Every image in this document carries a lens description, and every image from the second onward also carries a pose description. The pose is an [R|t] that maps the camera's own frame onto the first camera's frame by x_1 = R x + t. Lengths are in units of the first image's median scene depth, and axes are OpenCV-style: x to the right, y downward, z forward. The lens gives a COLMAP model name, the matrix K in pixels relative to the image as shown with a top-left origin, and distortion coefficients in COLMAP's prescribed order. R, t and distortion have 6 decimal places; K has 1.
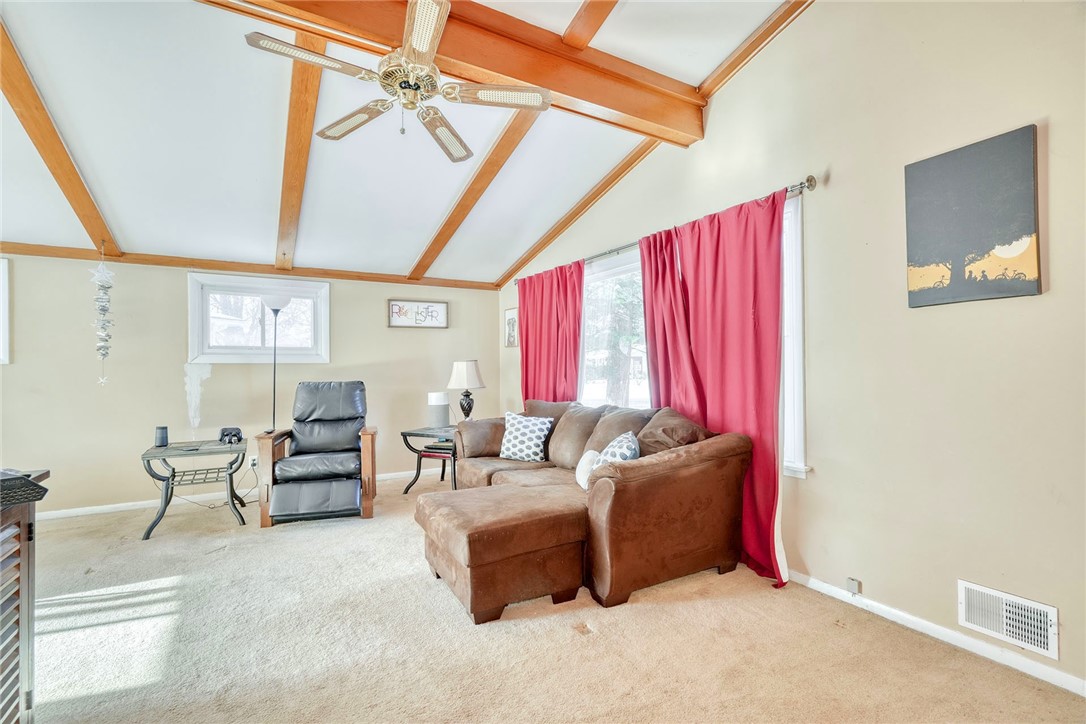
lens RADIAL K [[497.0, 0, 541.2], [0, 497.0, 366.2], [0, 0, 1]] dist [0.000681, 0.000637]
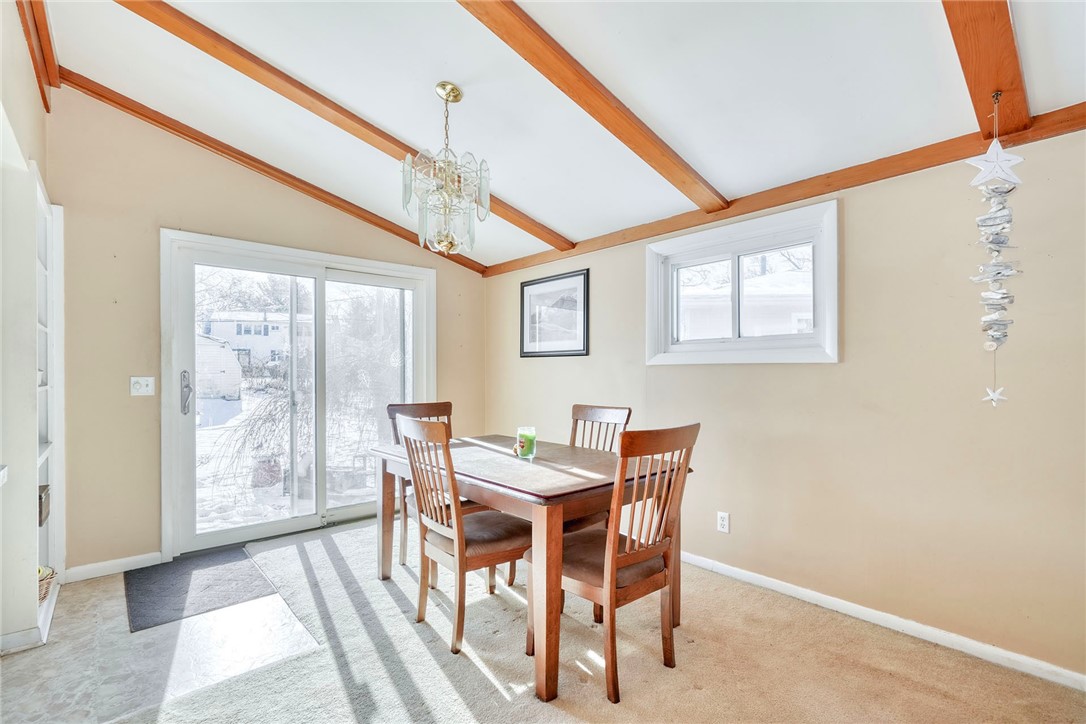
lens RADIAL K [[497.0, 0, 548.6], [0, 497.0, 379.8], [0, 0, 1]] dist [0.000681, 0.000637]
pose [[0.202323, 0.015710, -0.979193, -0.511535], [0.005849, 0.999834, 0.017249, 0.003994], [0.979301, -0.009217, 0.202198, 0.498877]]
